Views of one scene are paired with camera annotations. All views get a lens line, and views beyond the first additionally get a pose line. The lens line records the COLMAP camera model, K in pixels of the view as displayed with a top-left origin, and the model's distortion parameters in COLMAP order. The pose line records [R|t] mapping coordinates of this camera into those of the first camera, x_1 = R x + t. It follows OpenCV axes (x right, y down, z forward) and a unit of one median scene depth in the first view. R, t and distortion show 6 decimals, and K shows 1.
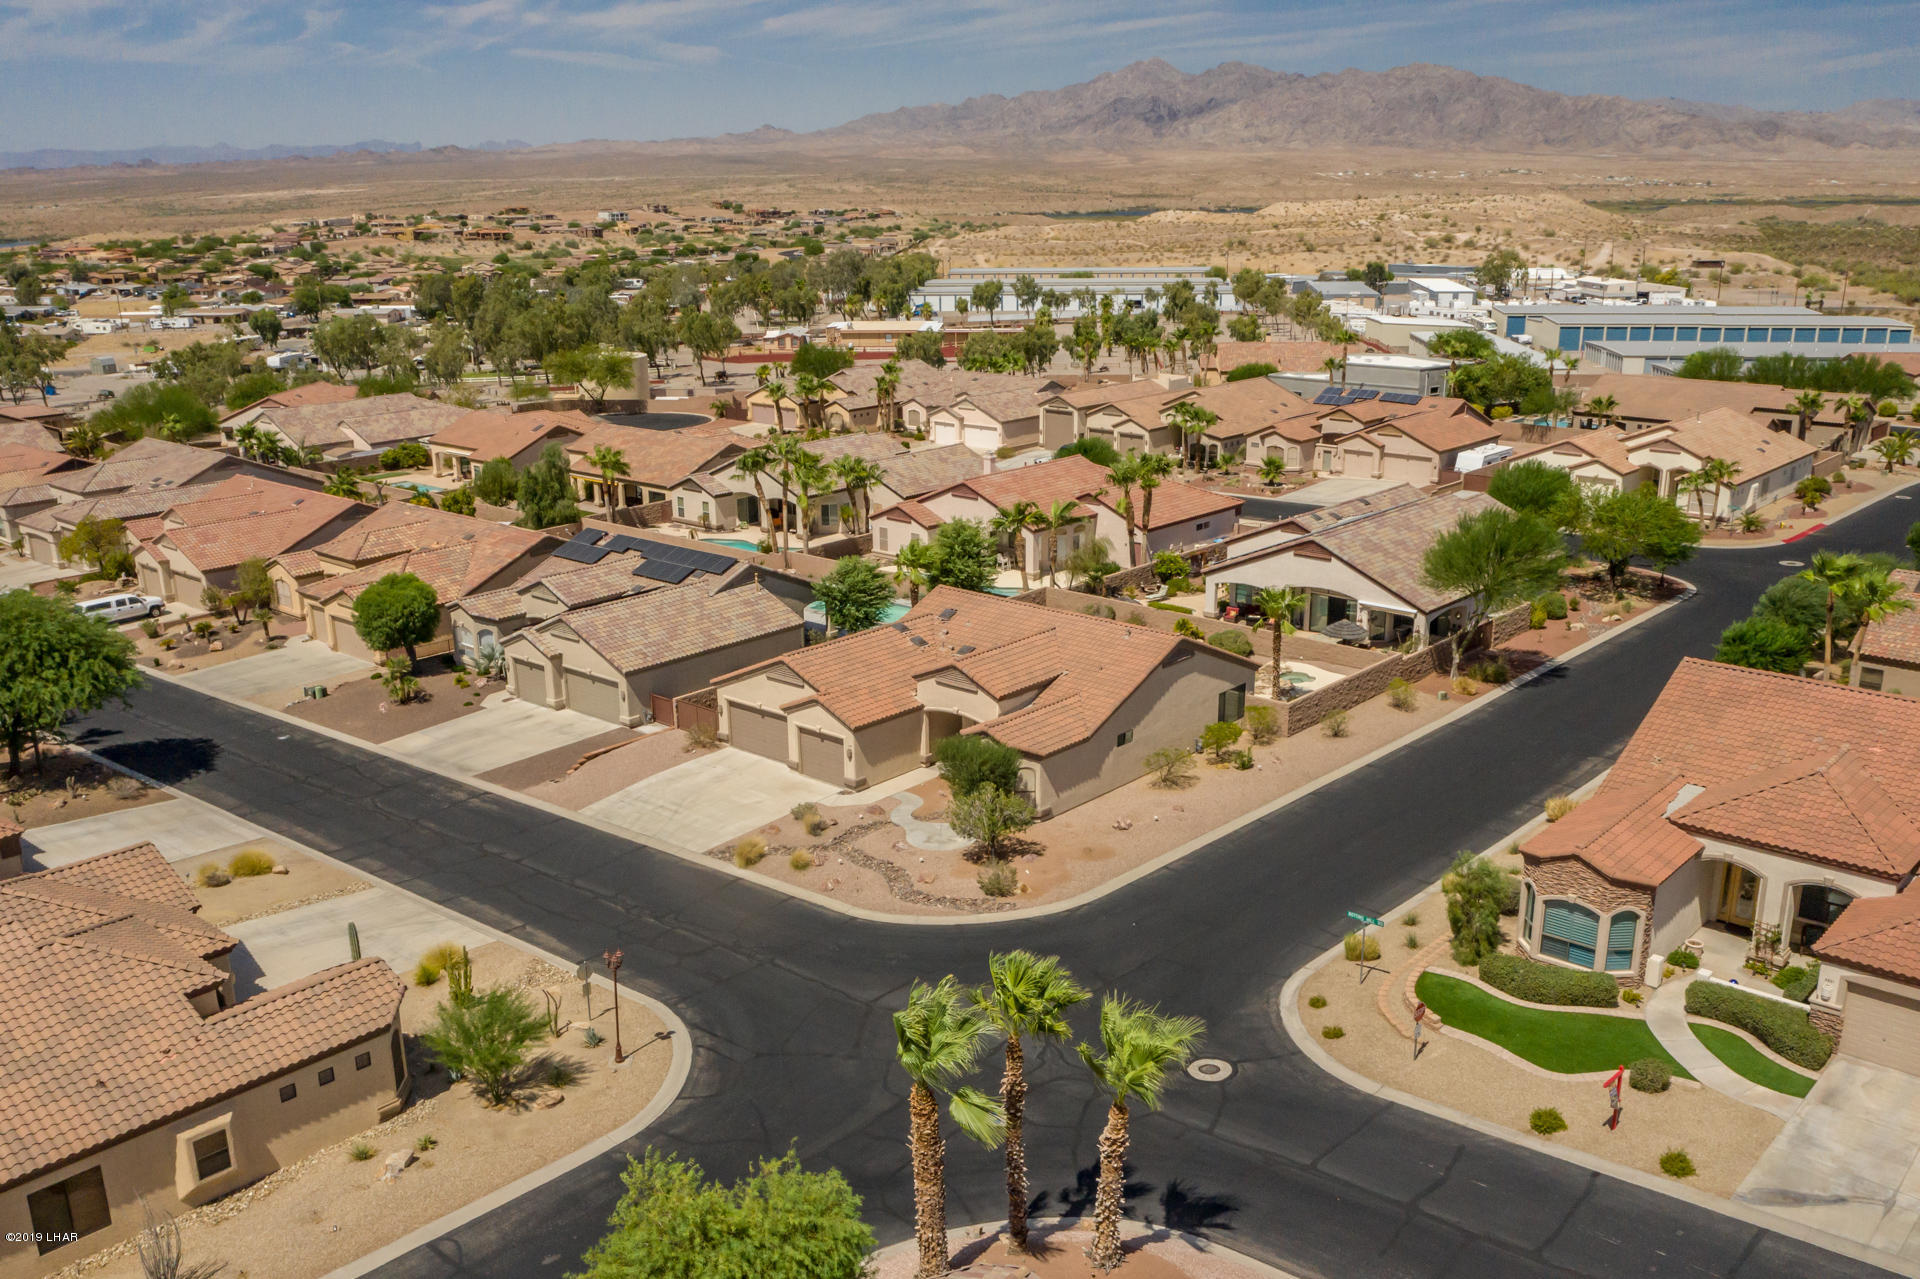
lens RADIAL K [[1710.8, 0, 1024.2], [0, 1710.8, 643.1], [0, 0, 1]] dist [-0.028391, 0.002740]
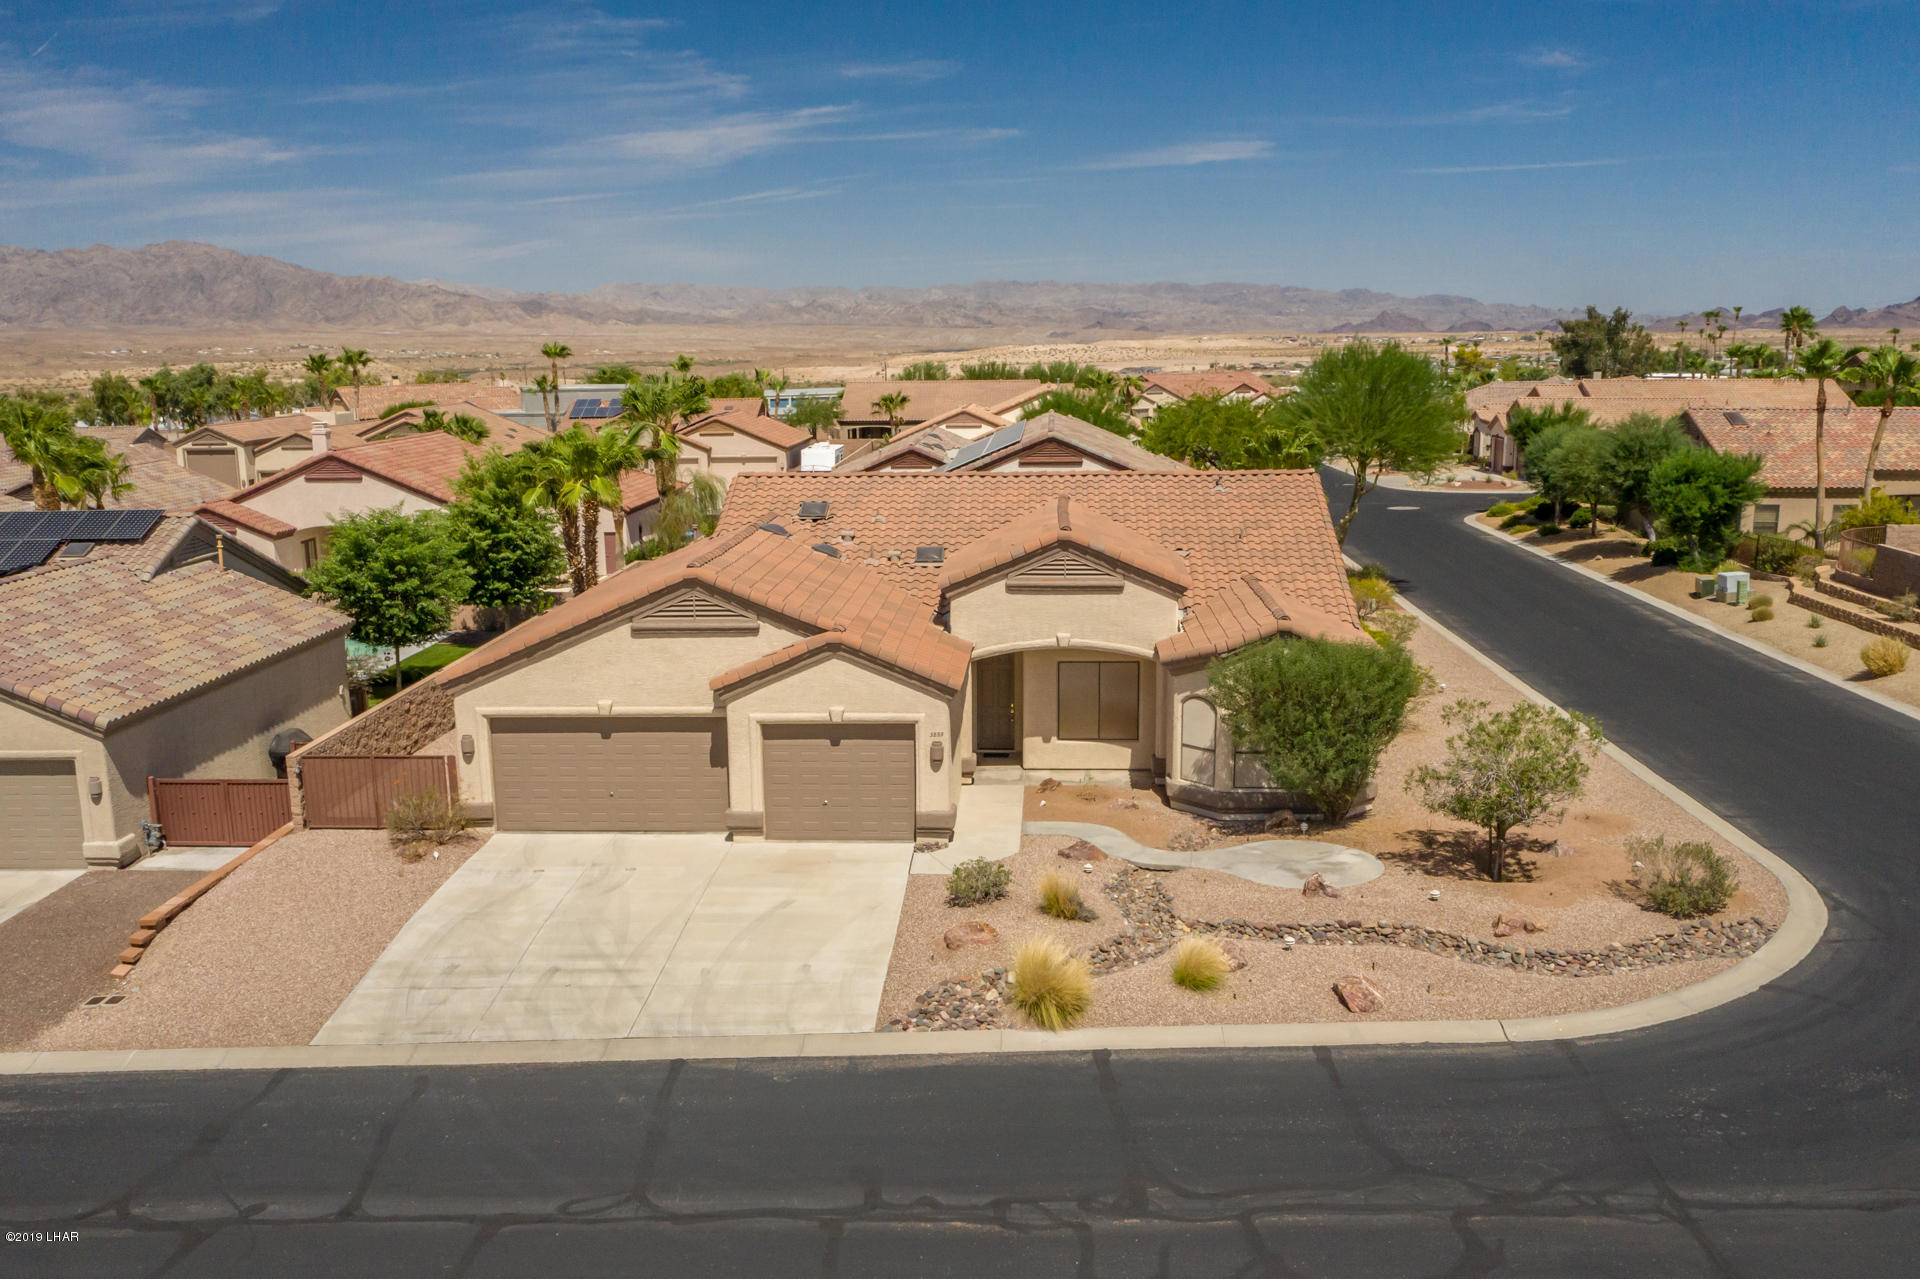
lens RADIAL K [[1706.0, 0, 977.9], [0, 1706.0, 700.0], [0, 0, 1]] dist [-0.021170, 0.002071]
pose [[0.797778, -0.132975, 0.588106, -0.337004], [0.172571, 0.984931, -0.011396, 0.056796], [-0.577728, 0.110582, 0.808704, 0.627550]]
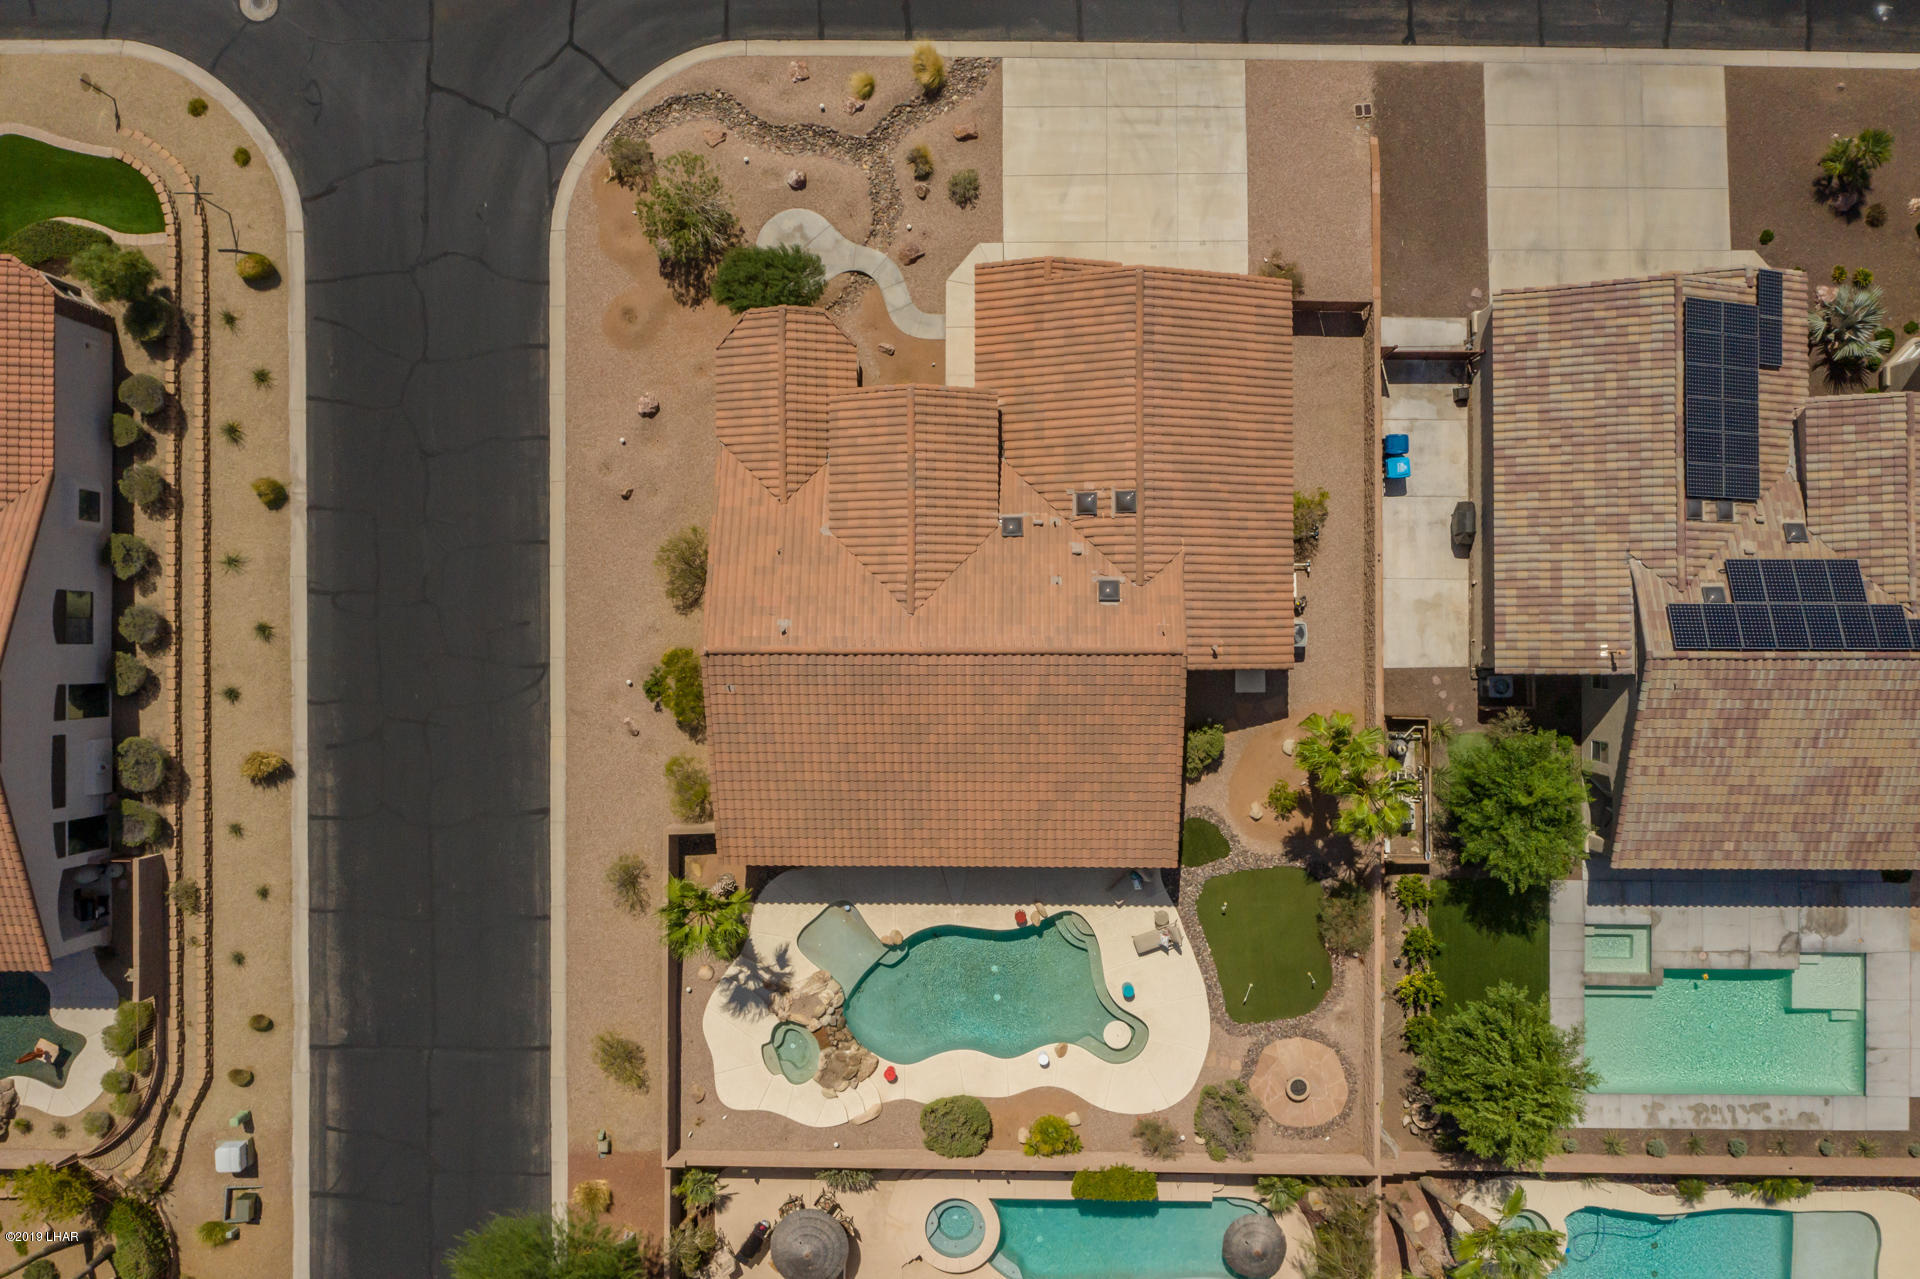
lens RADIAL K [[1528.6, 0, 911.1], [0, 1528.6, 641.8], [0, 0, 1]] dist [-0.019747, -0.006477]
pose [[-0.772482, 0.634204, 0.032506, 0.006257], [-0.133565, -0.212303, 0.968033, -0.608419], [0.620831, 0.743447, 0.248708, 0.905465]]
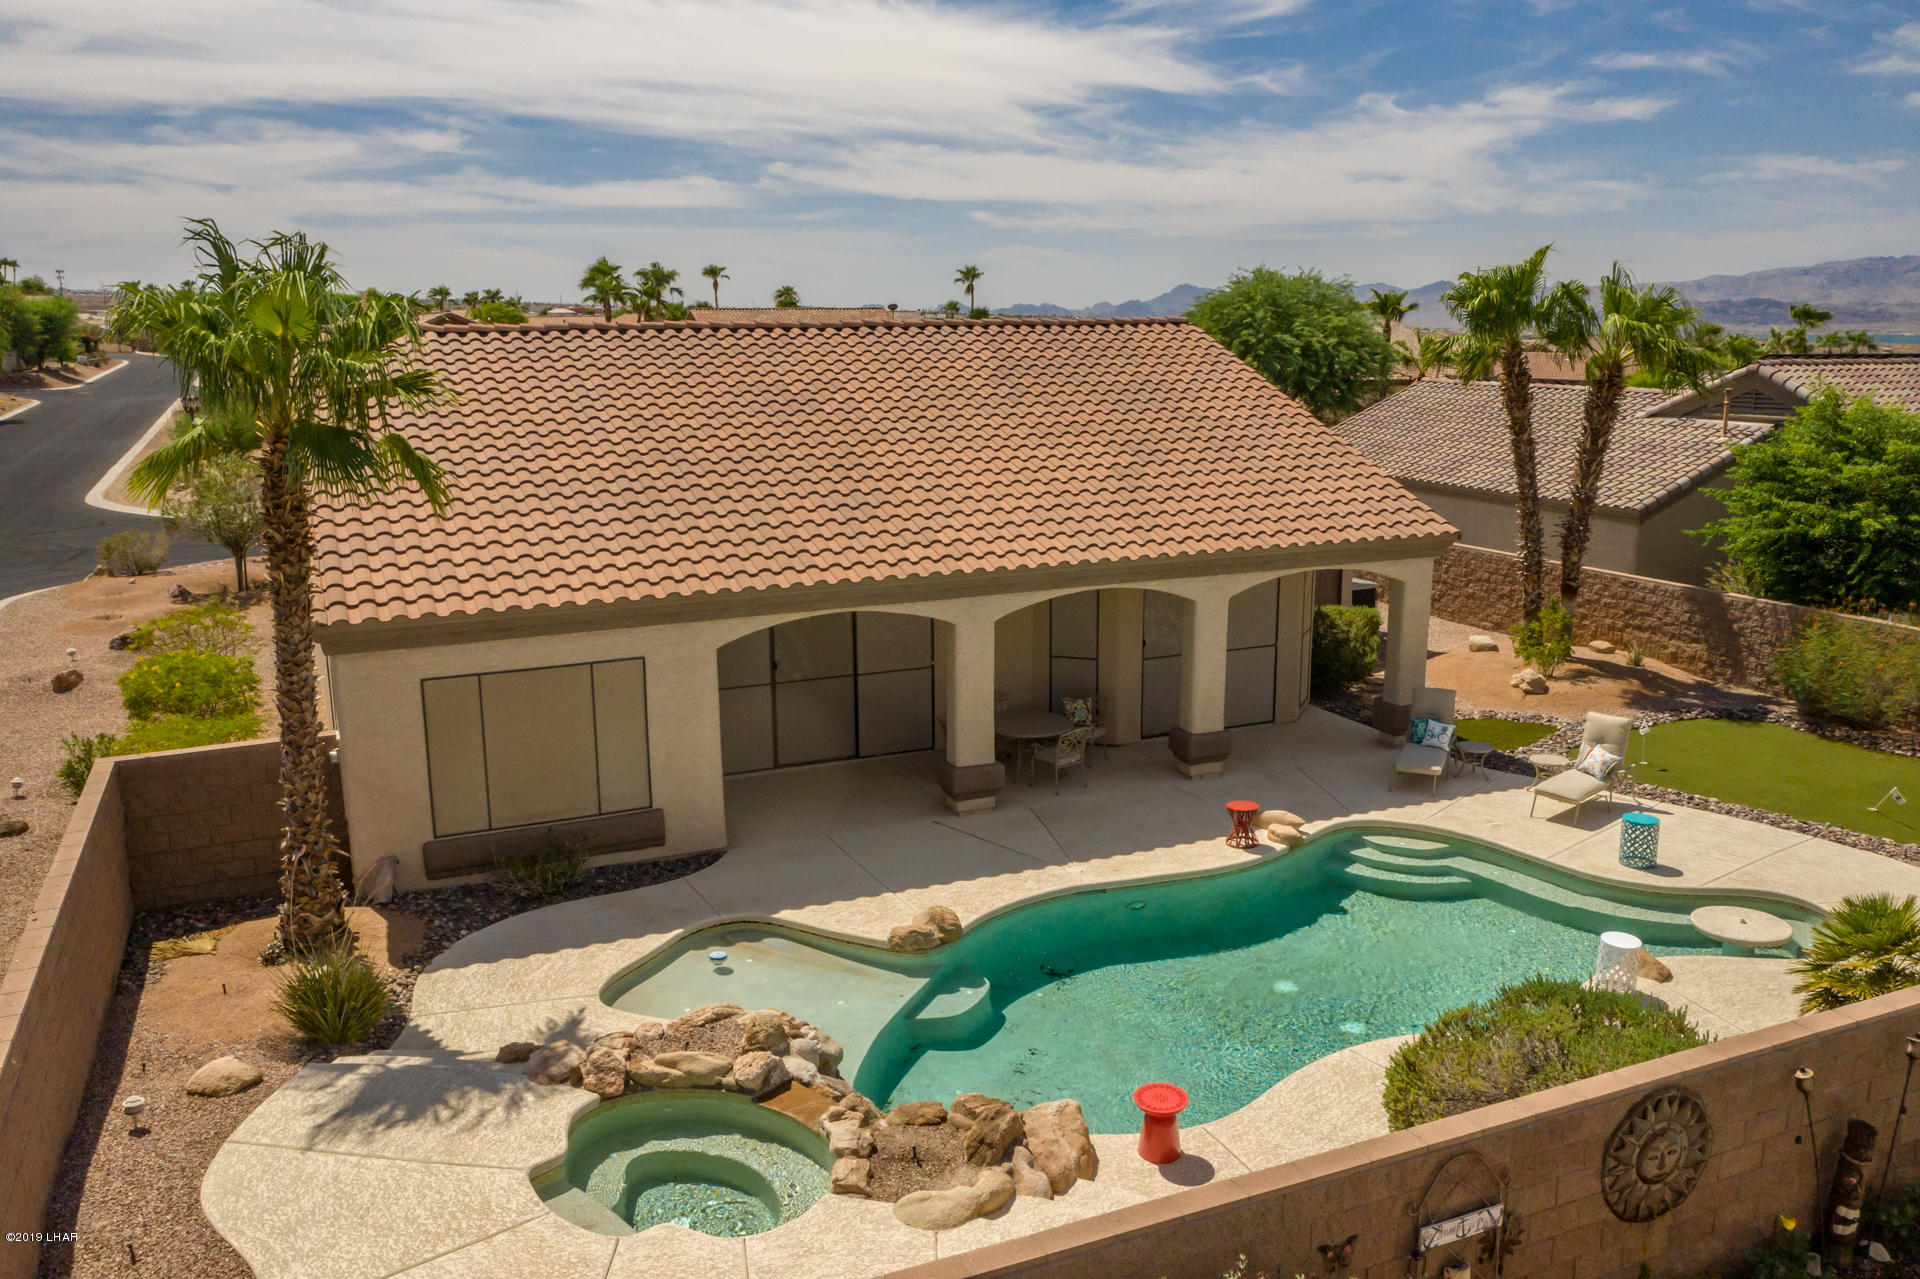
lens RADIAL K [[1520.9, 0, 955.7], [0, 1520.9, 646.1], [0, 0, 1]] dist [-0.019188, 0.007442]
pose [[-0.446443, 0.194164, -0.873492, 0.287830], [-0.233403, 0.917113, 0.323153, -0.069698], [0.863835, 0.348145, -0.364120, 1.235060]]
